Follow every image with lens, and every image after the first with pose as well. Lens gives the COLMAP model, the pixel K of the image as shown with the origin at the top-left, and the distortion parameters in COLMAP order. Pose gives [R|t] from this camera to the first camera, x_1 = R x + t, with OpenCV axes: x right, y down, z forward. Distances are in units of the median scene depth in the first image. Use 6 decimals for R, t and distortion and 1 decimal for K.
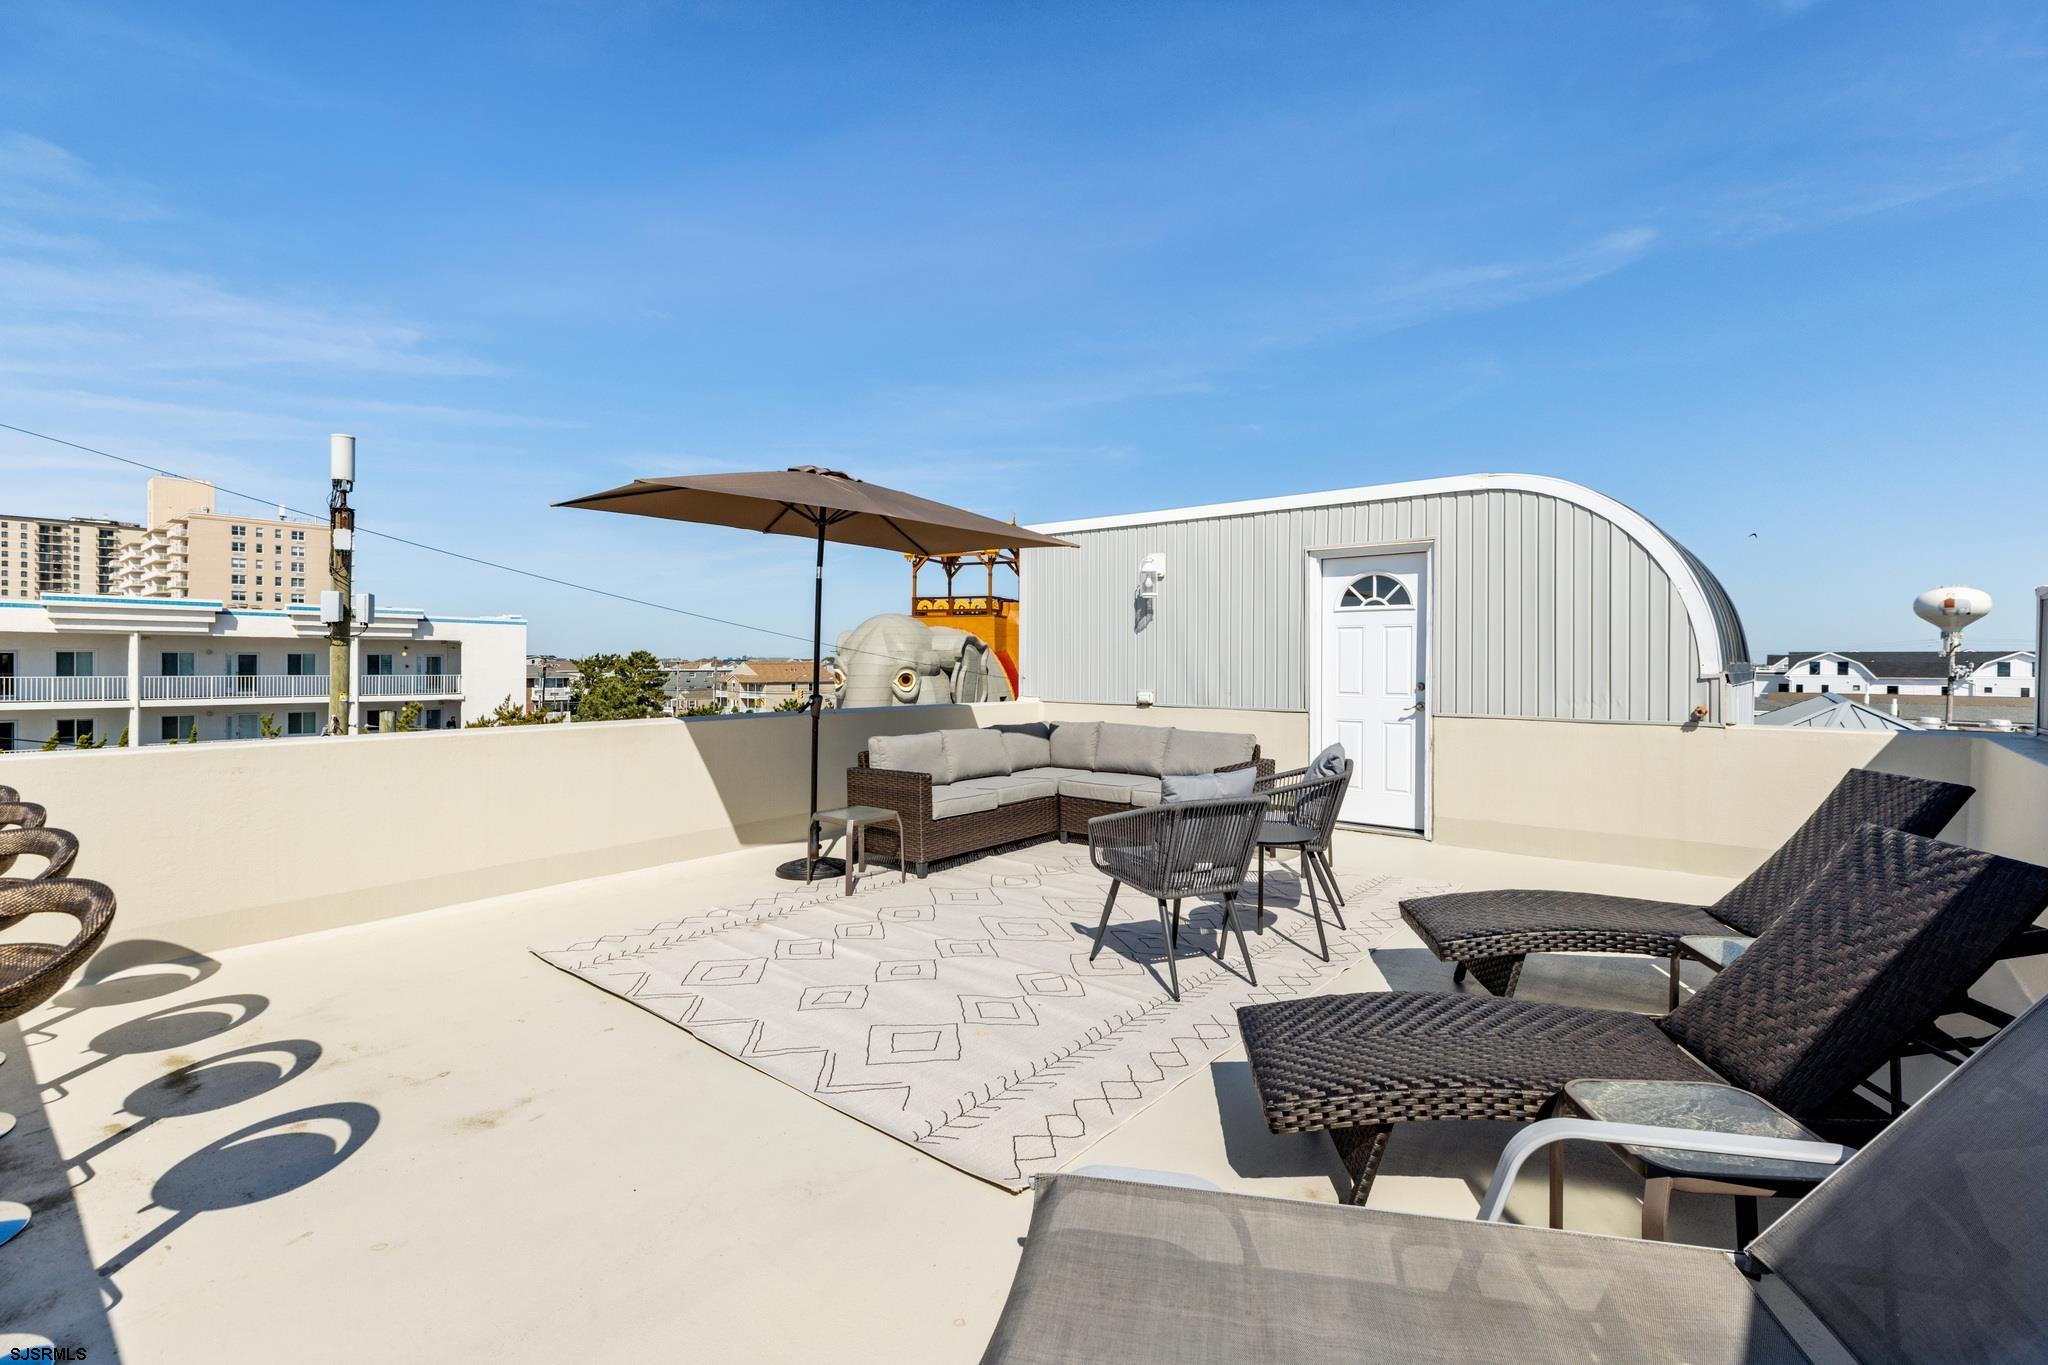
lens RADIAL K [[947.3, 0, 1014.1], [0, 947.3, 674.4], [0, 0, 1]] dist [0.000297, 0.000136]
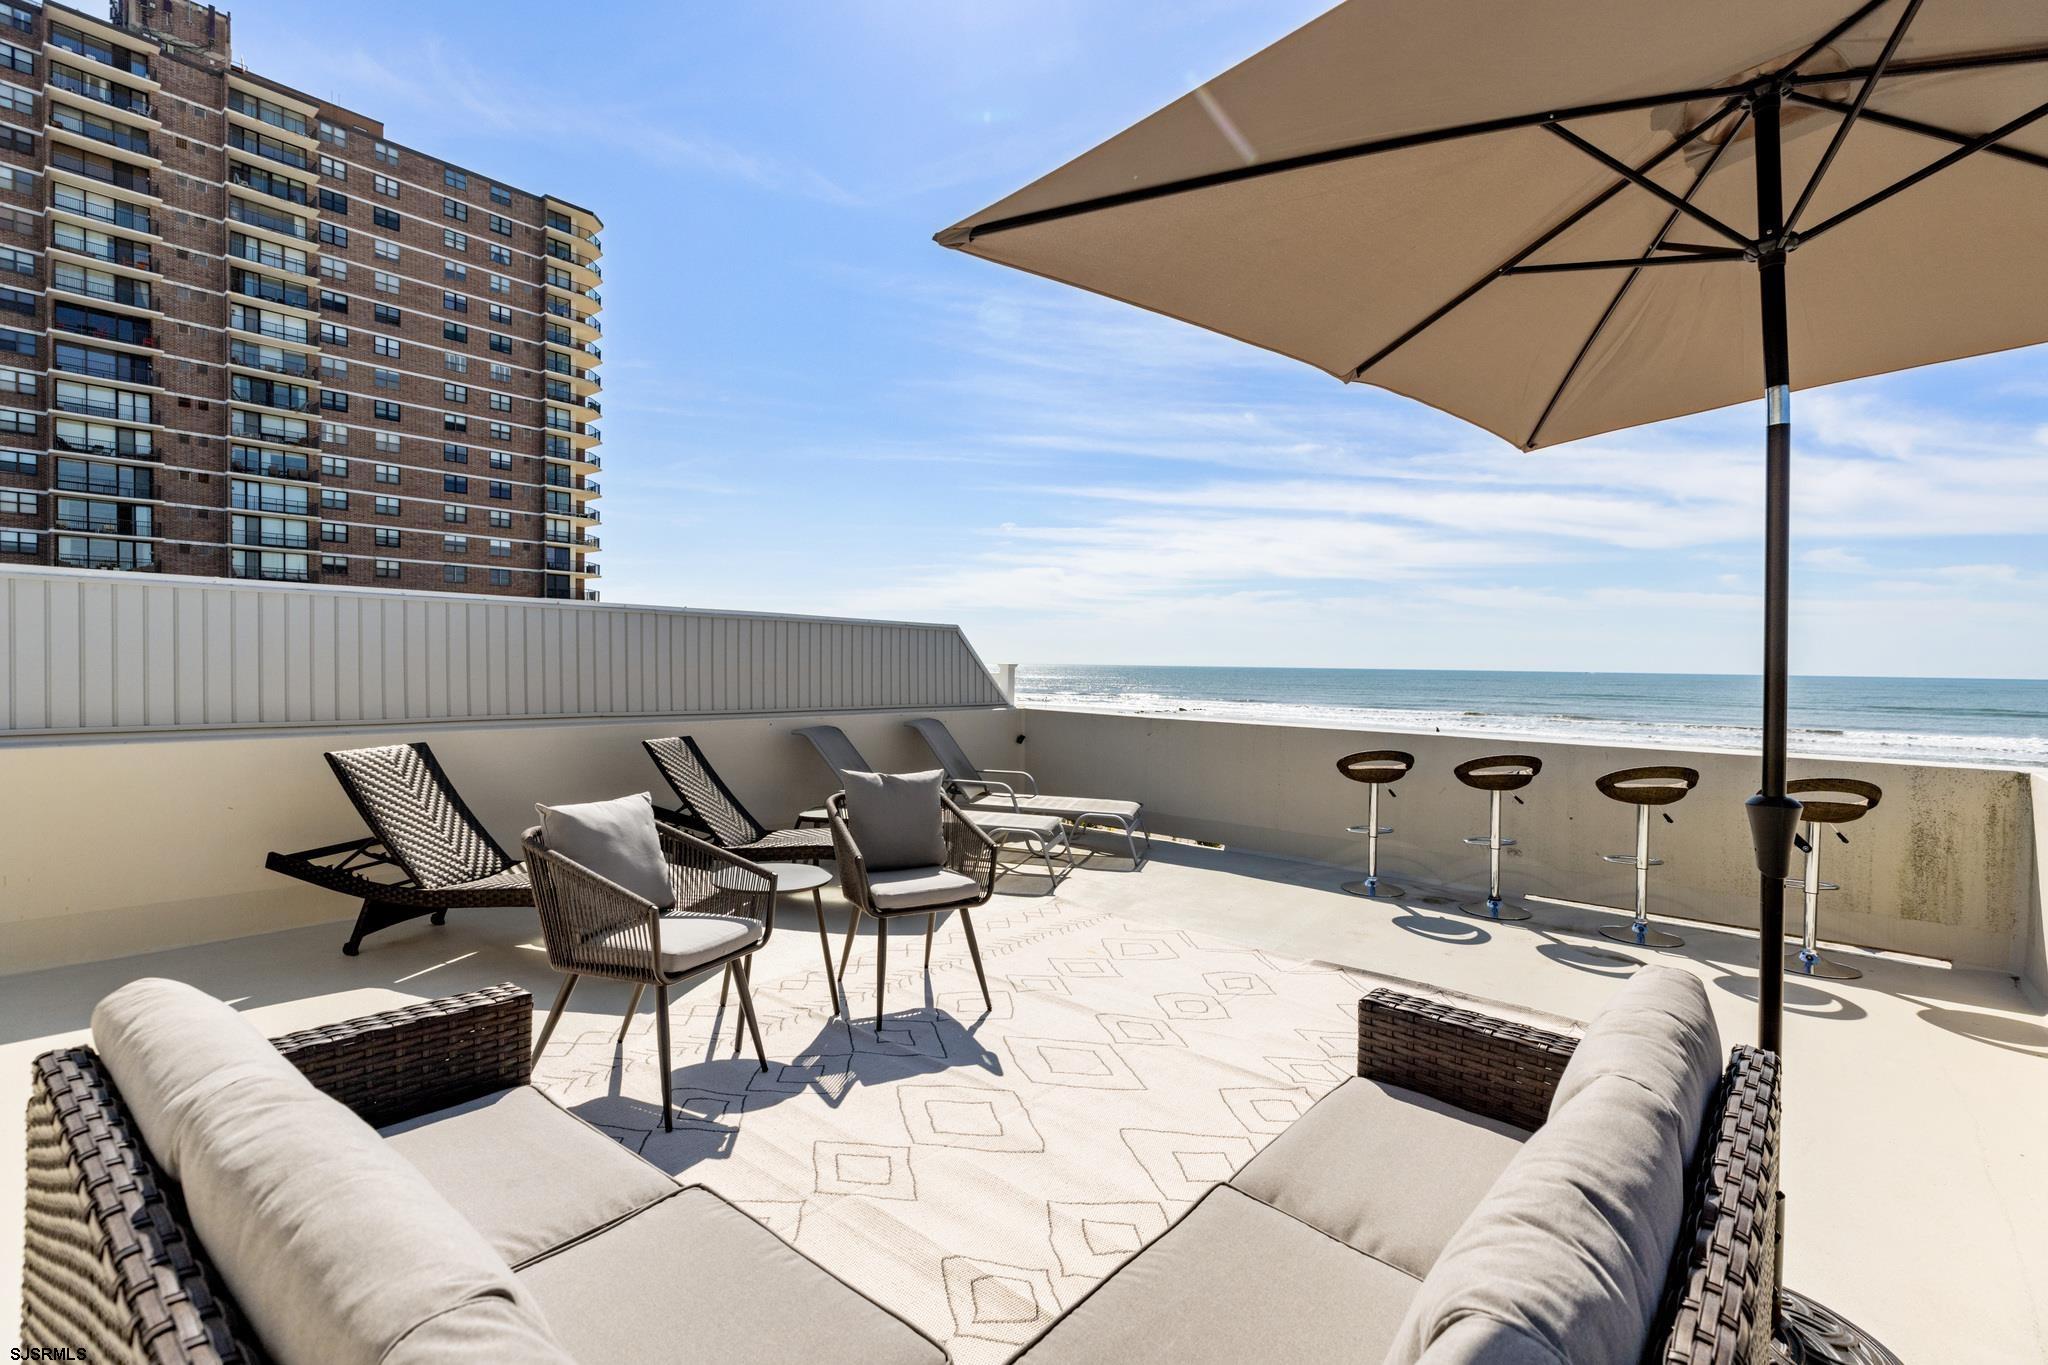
lens RADIAL K [[947.3, 0, 1028.0], [0, 947.3, 674.0], [0, 0, 1]] dist [0.000297, 0.000136]
pose [[-0.999750, -0.015255, -0.016357, 0.017405], [-0.015615, 0.999634, 0.022076, -0.007702], [0.016014, 0.022326, -0.999622, 0.498921]]
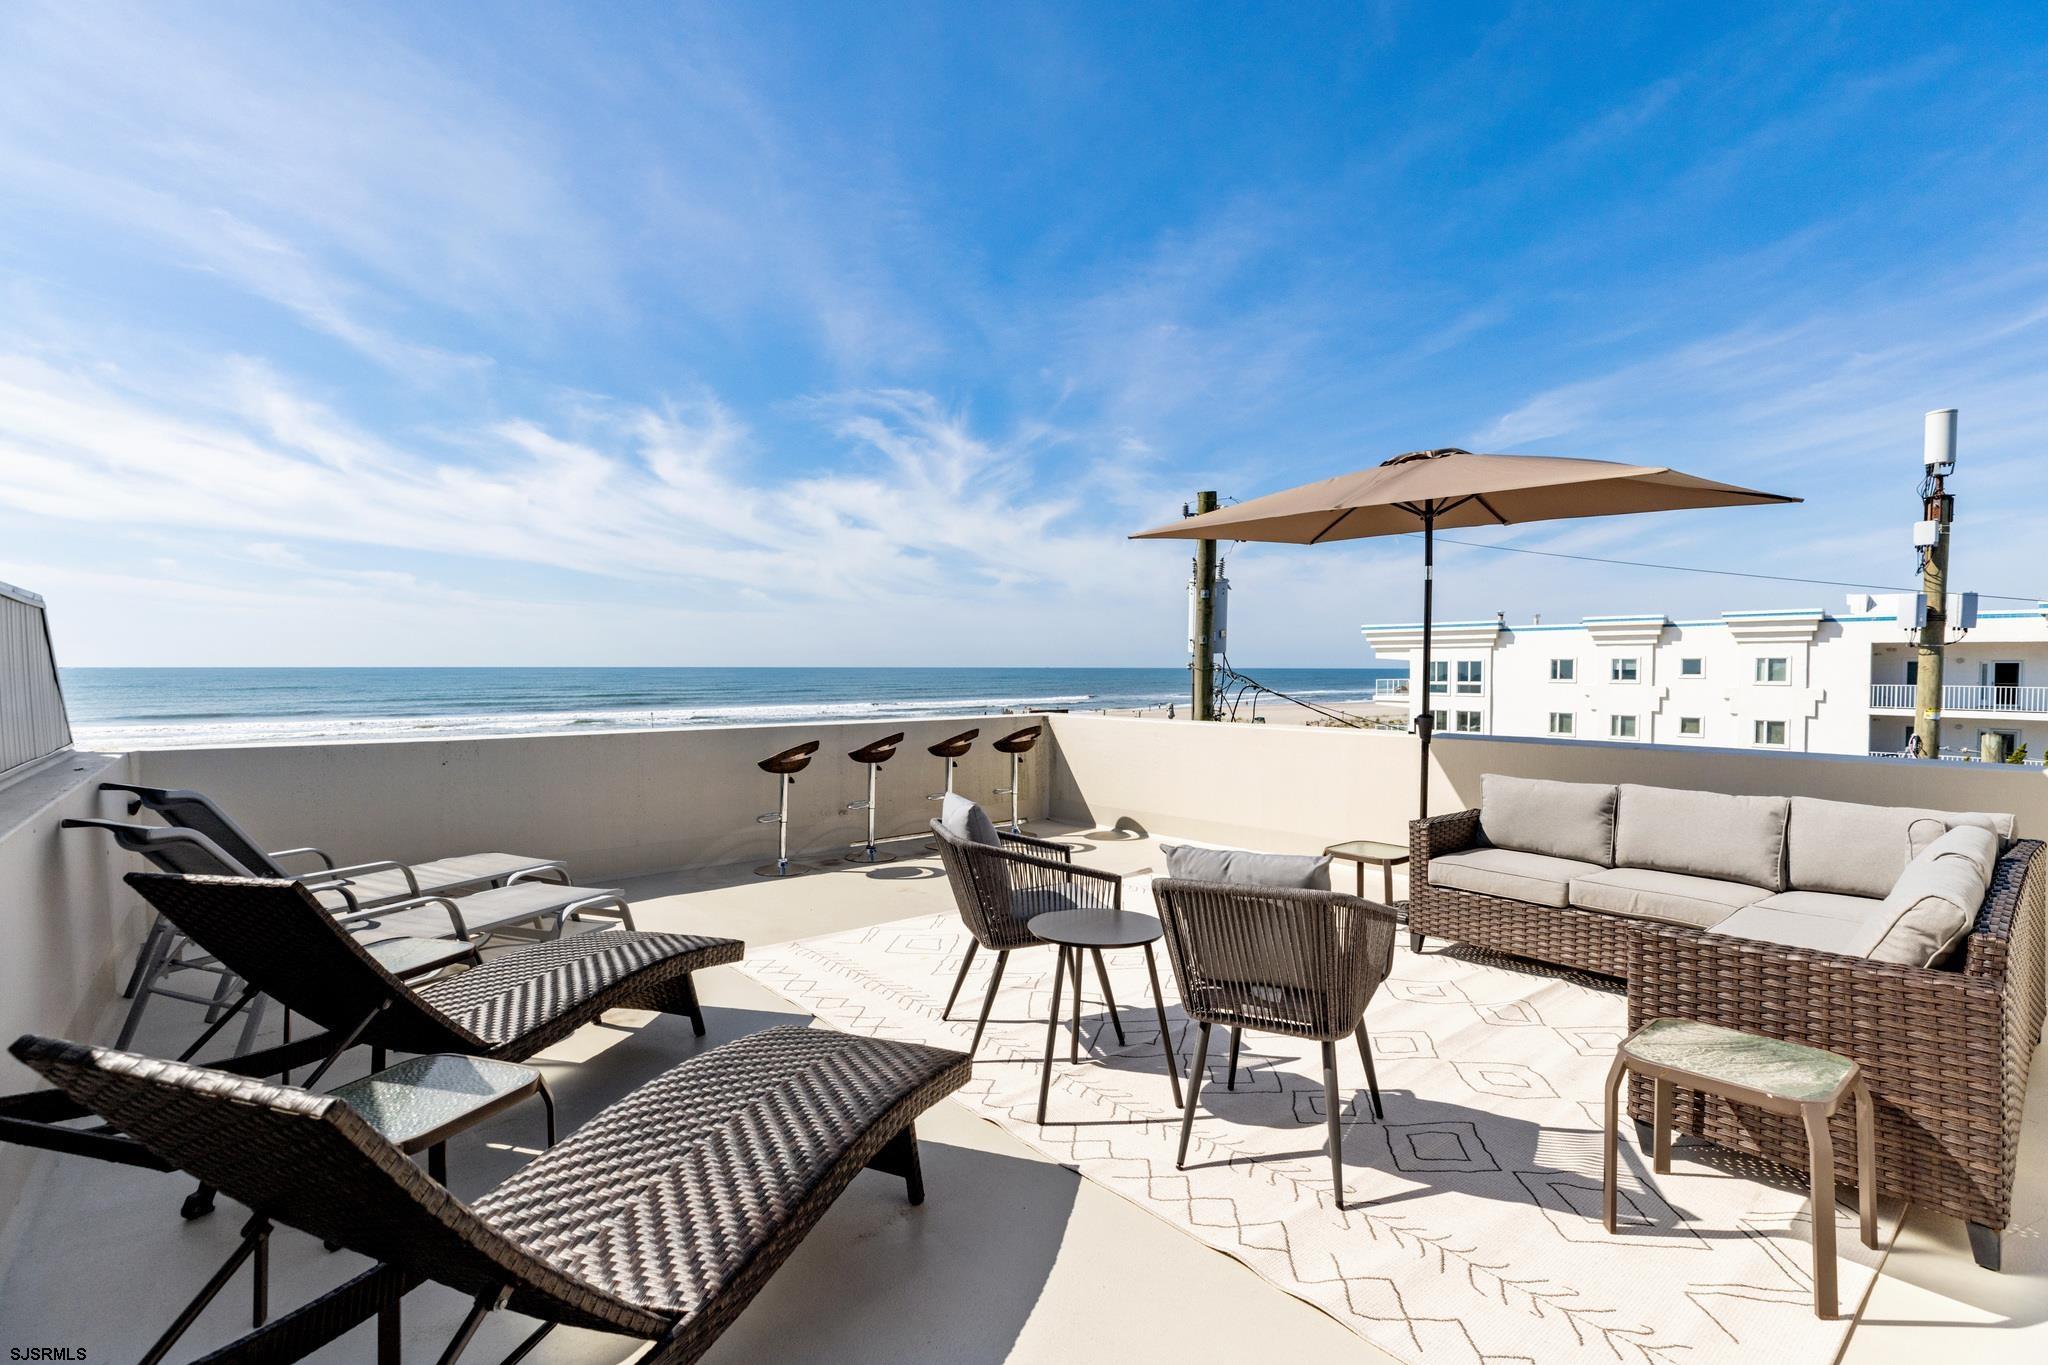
lens RADIAL K [[947.3, 0, 1022.3], [0, 947.3, 684.0], [0, 0, 1]] dist [0.000297, 0.000136]
pose [[-0.127081, 0.015153, -0.991777, 0.264237], [-0.014216, 0.999753, 0.017096, -0.006180], [0.991790, 0.016272, -0.126834, 0.284600]]
